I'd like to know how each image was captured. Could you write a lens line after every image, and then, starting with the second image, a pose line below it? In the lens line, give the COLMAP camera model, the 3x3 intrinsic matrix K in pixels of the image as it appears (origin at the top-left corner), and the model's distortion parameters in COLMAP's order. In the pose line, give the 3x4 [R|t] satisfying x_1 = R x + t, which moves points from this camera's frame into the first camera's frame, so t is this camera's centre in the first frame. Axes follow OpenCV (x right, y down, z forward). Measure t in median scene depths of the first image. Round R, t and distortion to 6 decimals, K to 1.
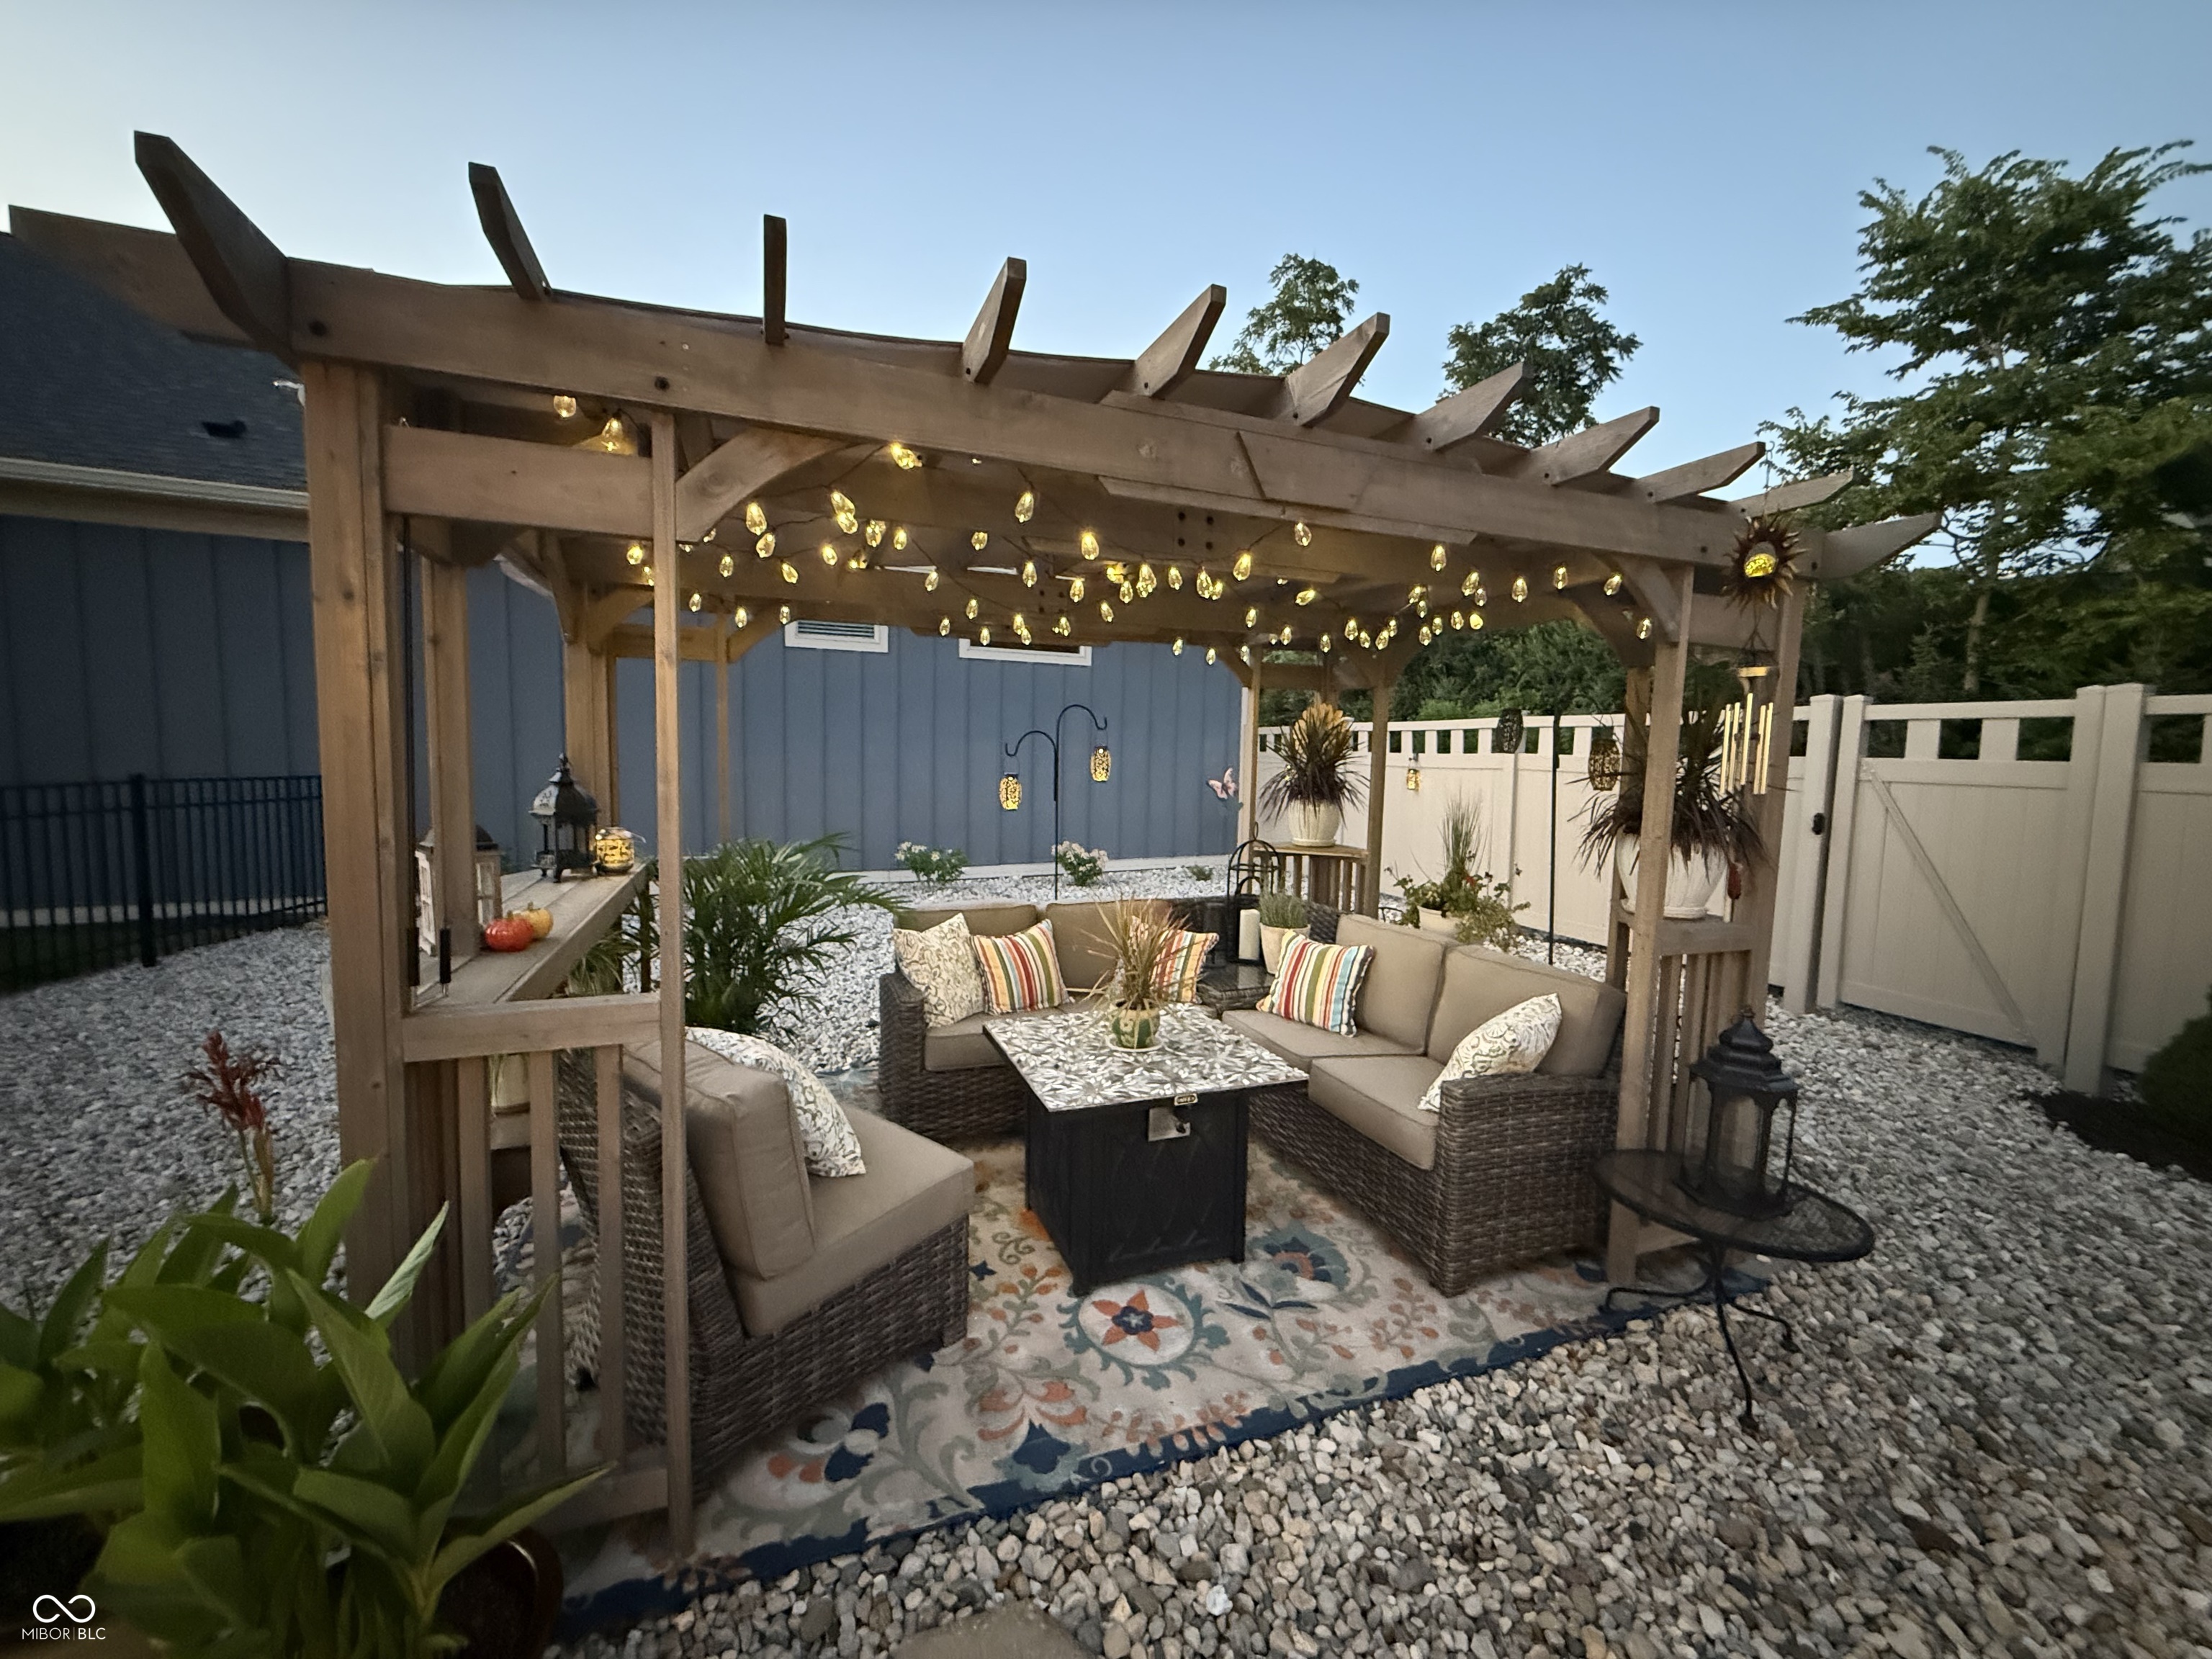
lens RADIAL K [[872.3, 0, 1103.1], [0, 872.3, 826.1], [0, 0, 1]] dist [-0.000545, 0.000515]
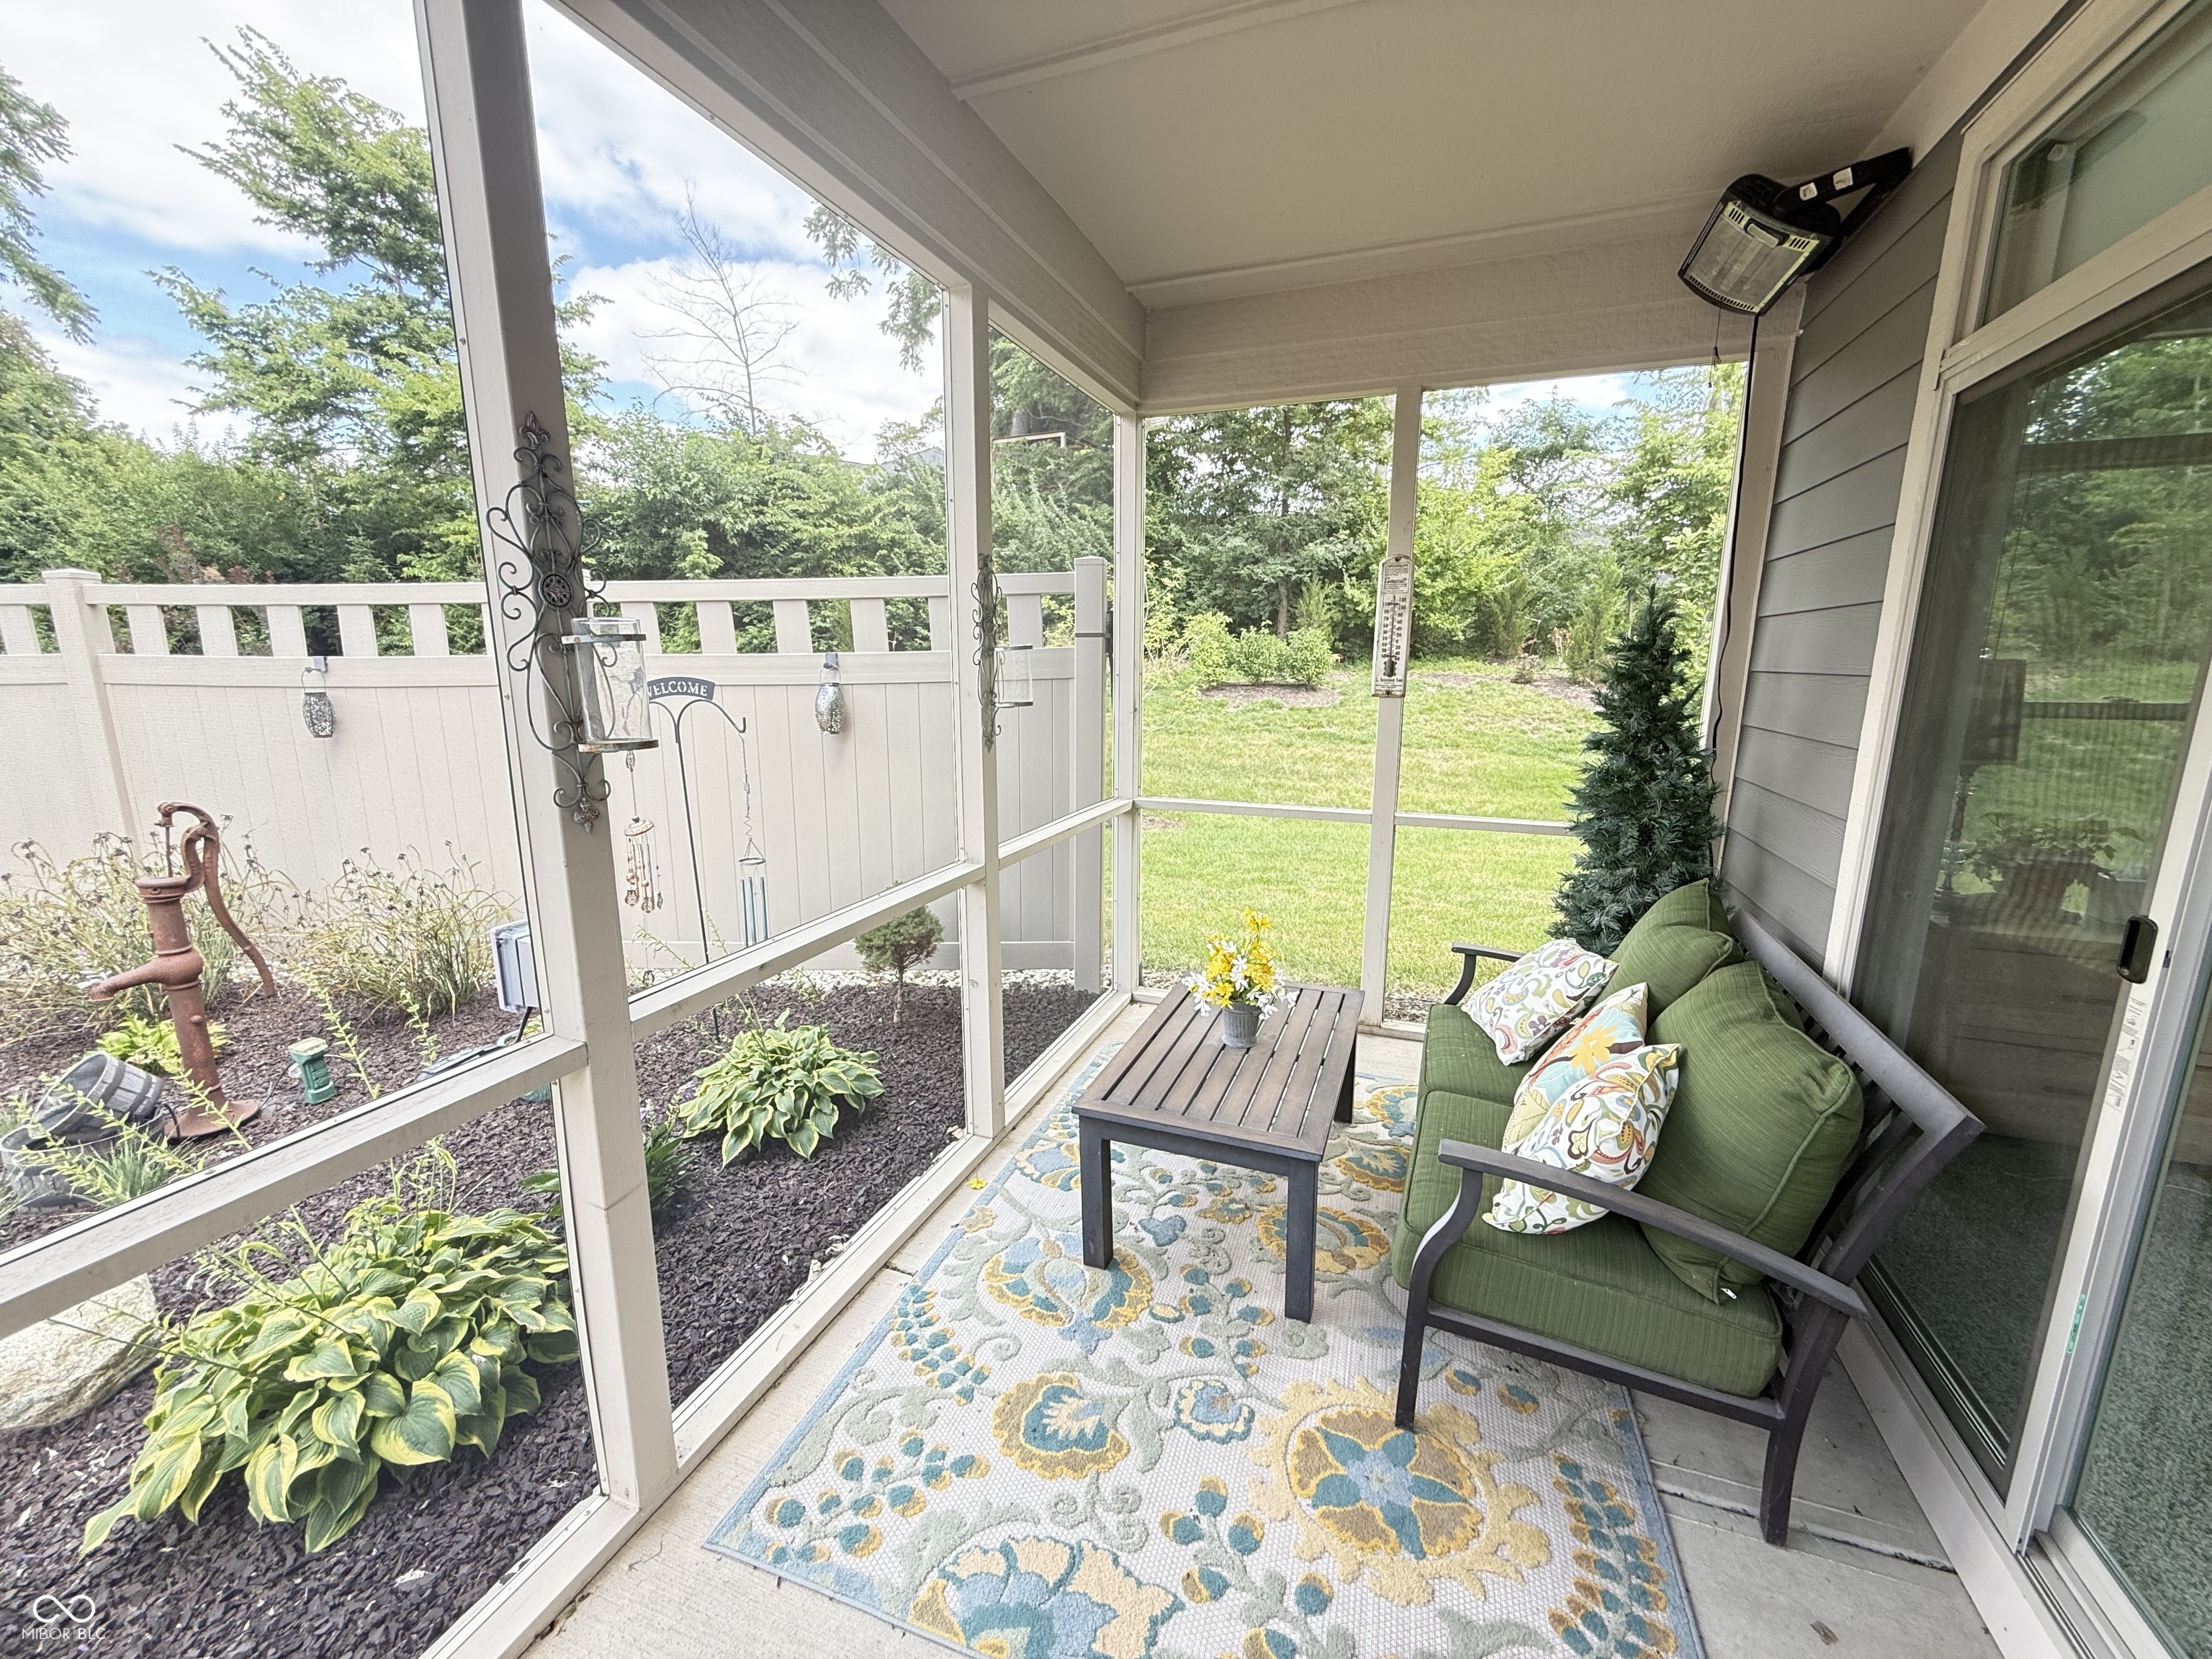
lens RADIAL K [[872.3, 0, 1096.9], [0, 872.3, 833.6], [0, 0, 1]] dist [-0.000545, 0.000515]
pose [[0.417244, -0.195583, 0.887499, 0.281774], [0.084566, 0.980686, 0.176362, 0.027137], [-0.904851, 0.001466, 0.425725, -0.272357]]
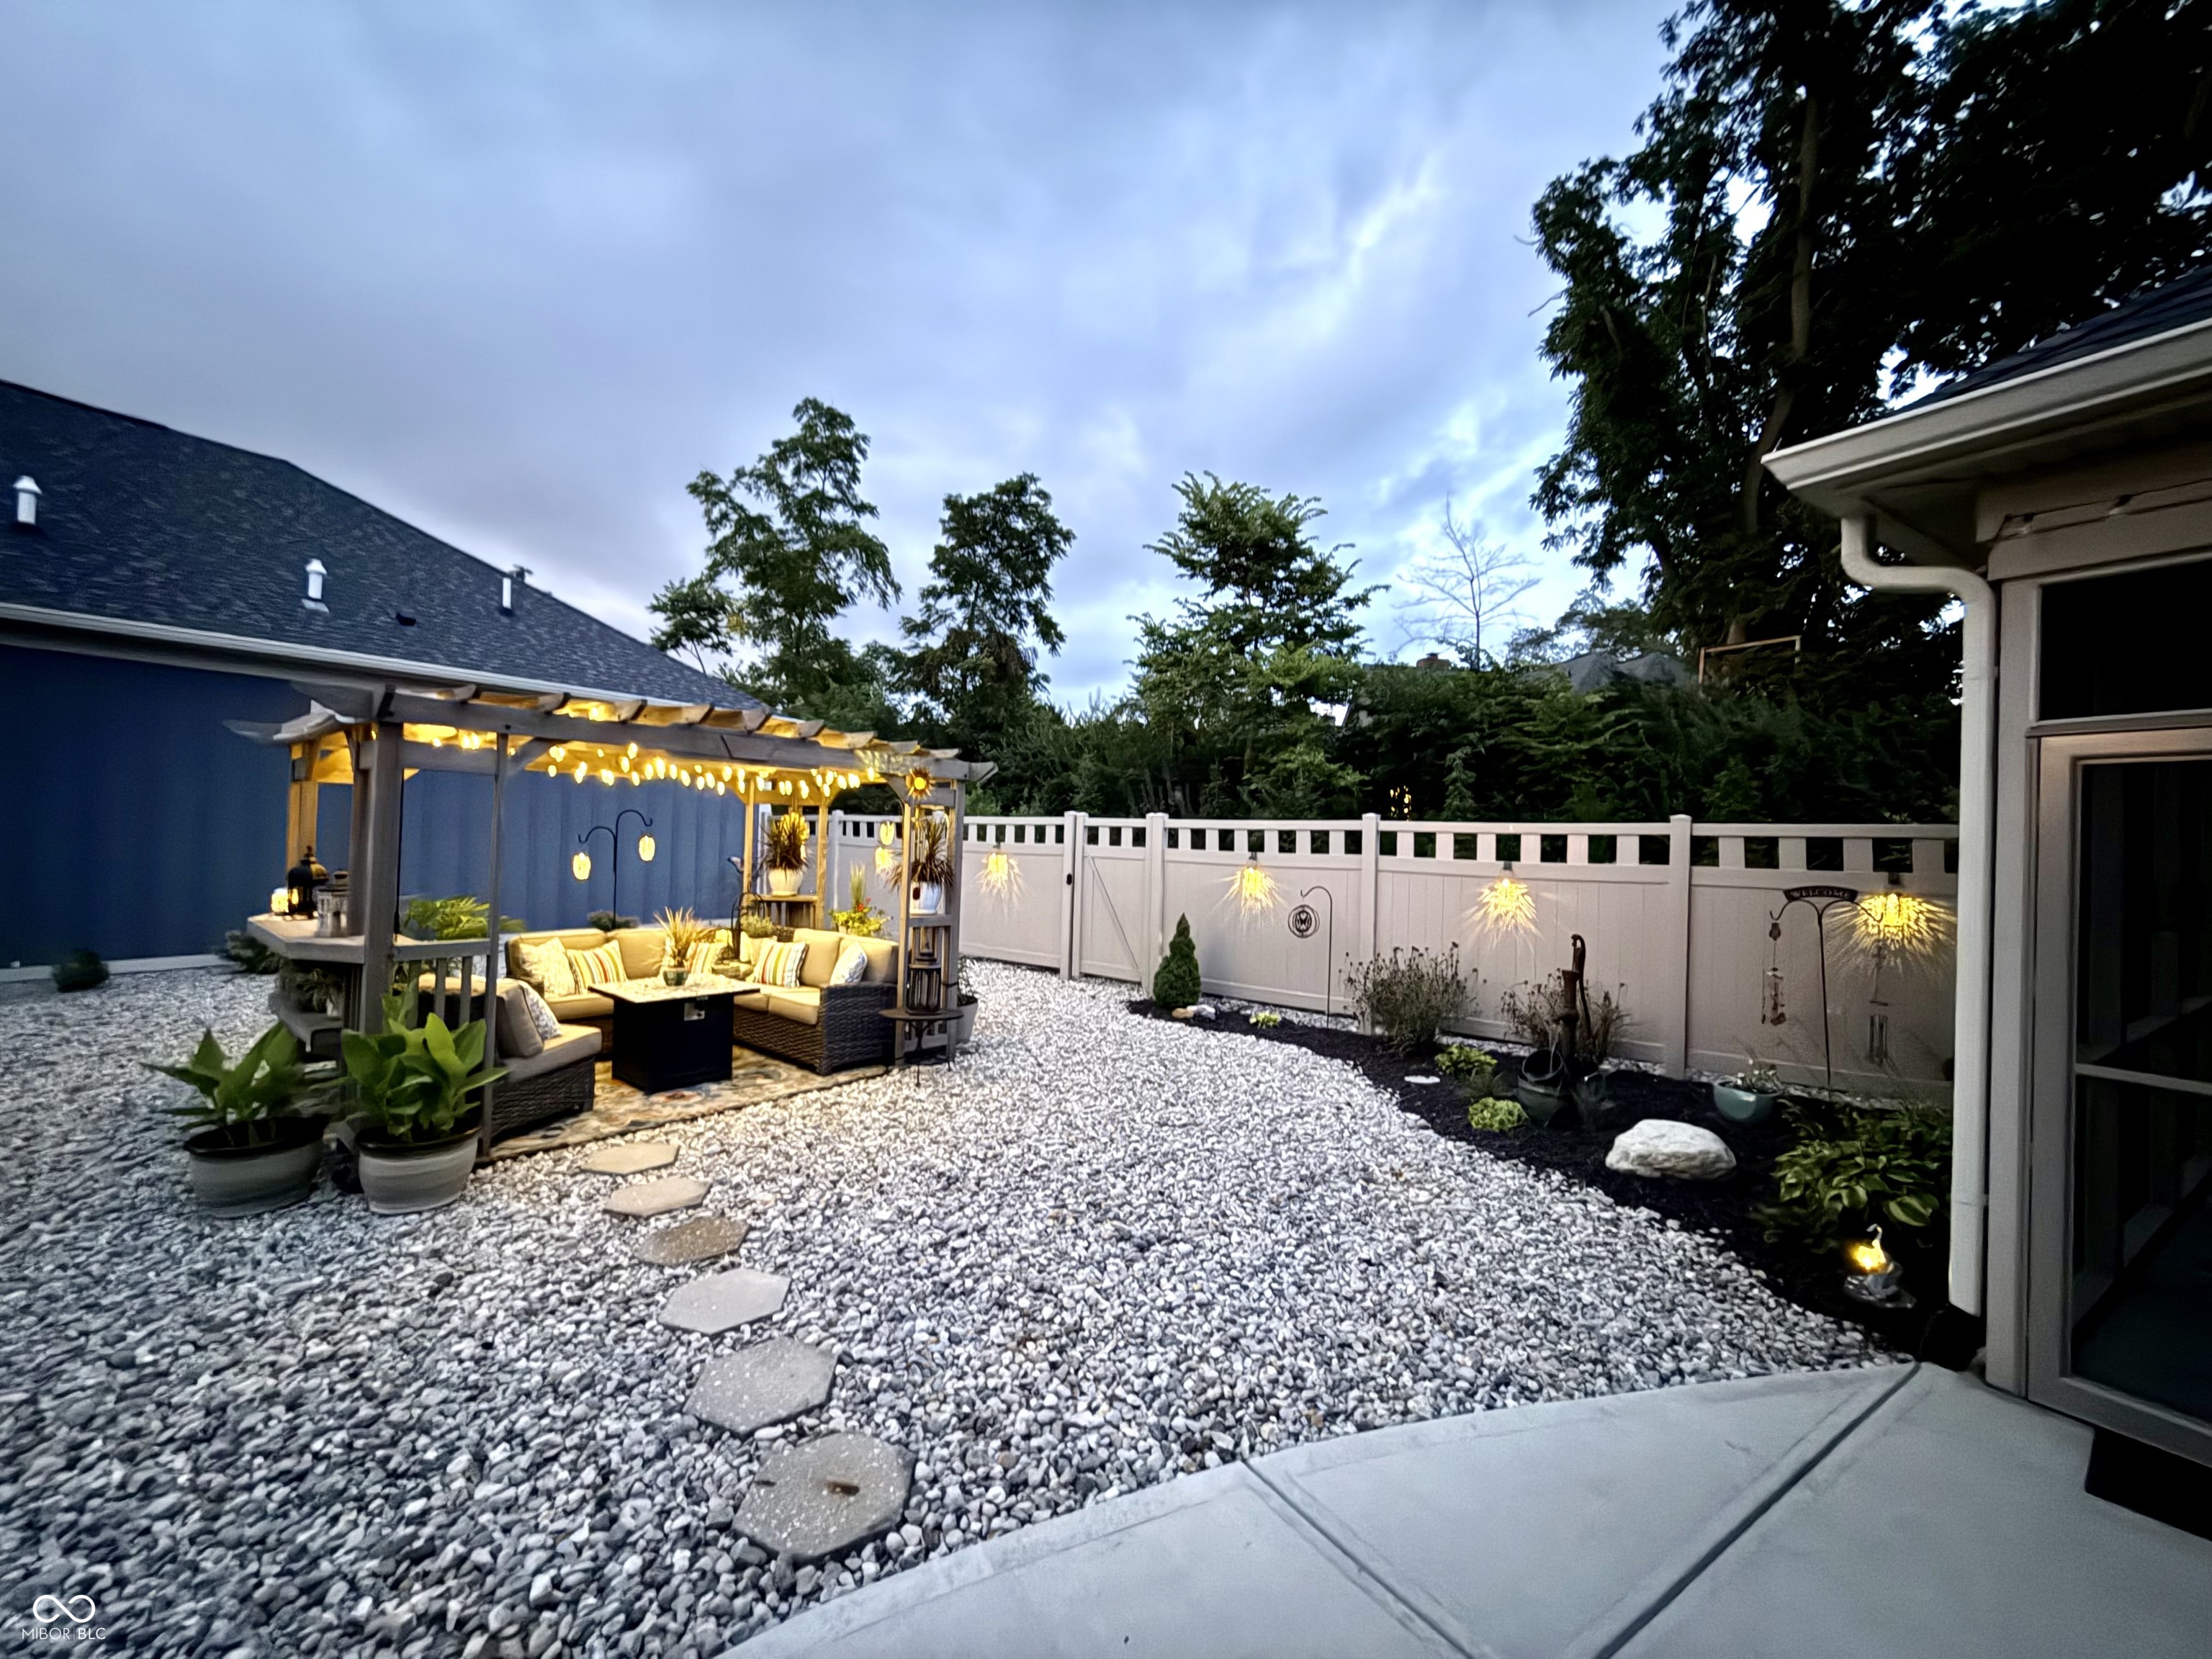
lens RADIAL K [[872.3, 0, 1101.9], [0, 872.3, 827.8], [0, 0, 1]] dist [-0.000545, 0.000515]
pose [[0.870953, 0.012184, 0.491215, -0.020531], [0.029801, 0.996542, -0.077557, 0.013241], [-0.490462, 0.082187, 0.867579, -0.260862]]
